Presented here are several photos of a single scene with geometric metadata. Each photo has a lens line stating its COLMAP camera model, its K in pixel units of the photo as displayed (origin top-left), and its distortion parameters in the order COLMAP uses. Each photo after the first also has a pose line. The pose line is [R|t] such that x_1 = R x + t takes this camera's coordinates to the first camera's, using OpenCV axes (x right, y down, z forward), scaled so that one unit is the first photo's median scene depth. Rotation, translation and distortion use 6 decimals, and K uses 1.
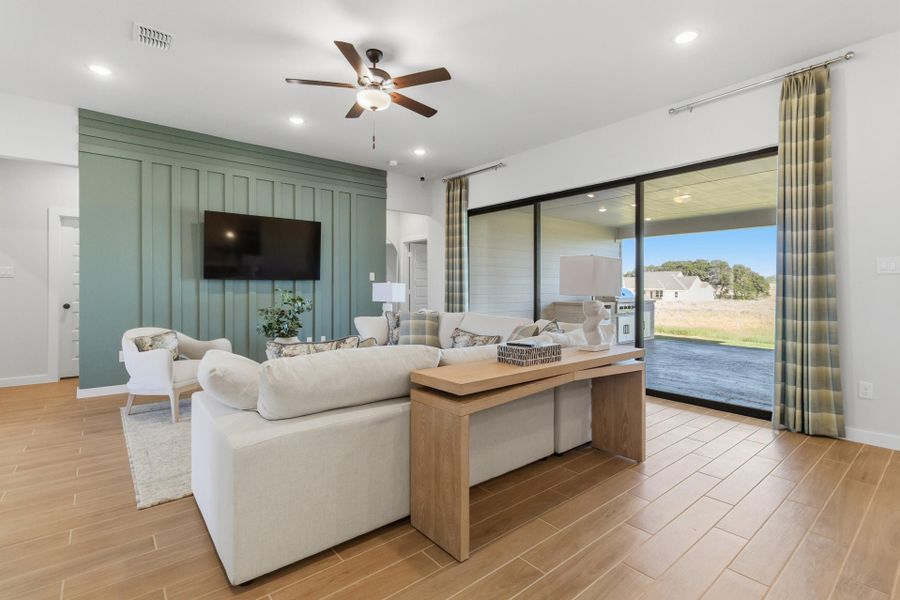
lens RADIAL K [[422.1, 0, 456.8], [0, 422.1, 287.2], [0, 0, 1]] dist [0.008766, 0.000577]
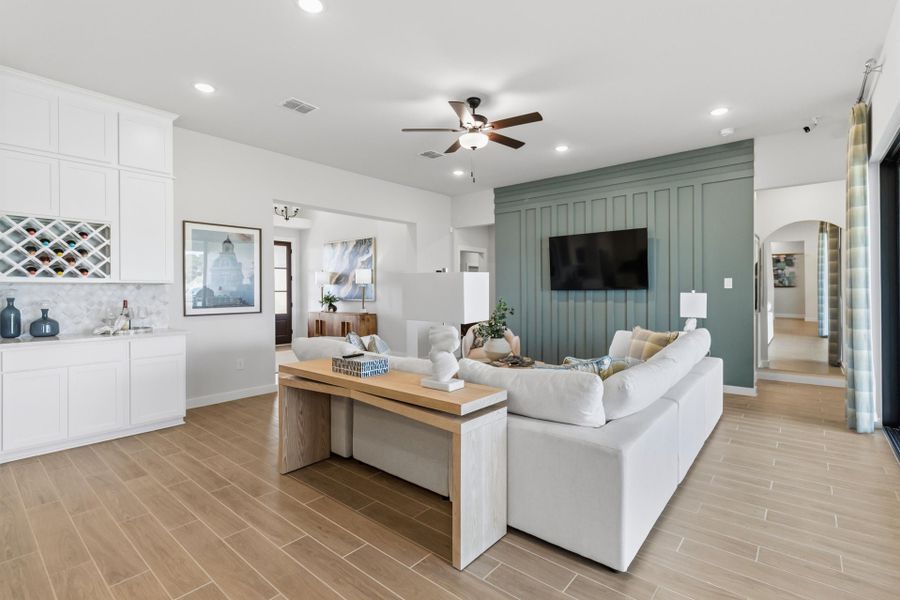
lens RADIAL K [[422.1, 0, 456.8], [0, 422.1, 287.2], [0, 0, 1]] dist [0.008766, 0.000577]
pose [[0.181682, -0.006117, -0.983338, 0.756398], [0.004413, 0.999976, -0.005405, -0.025911], [0.983348, -0.003357, 0.181704, 0.593714]]
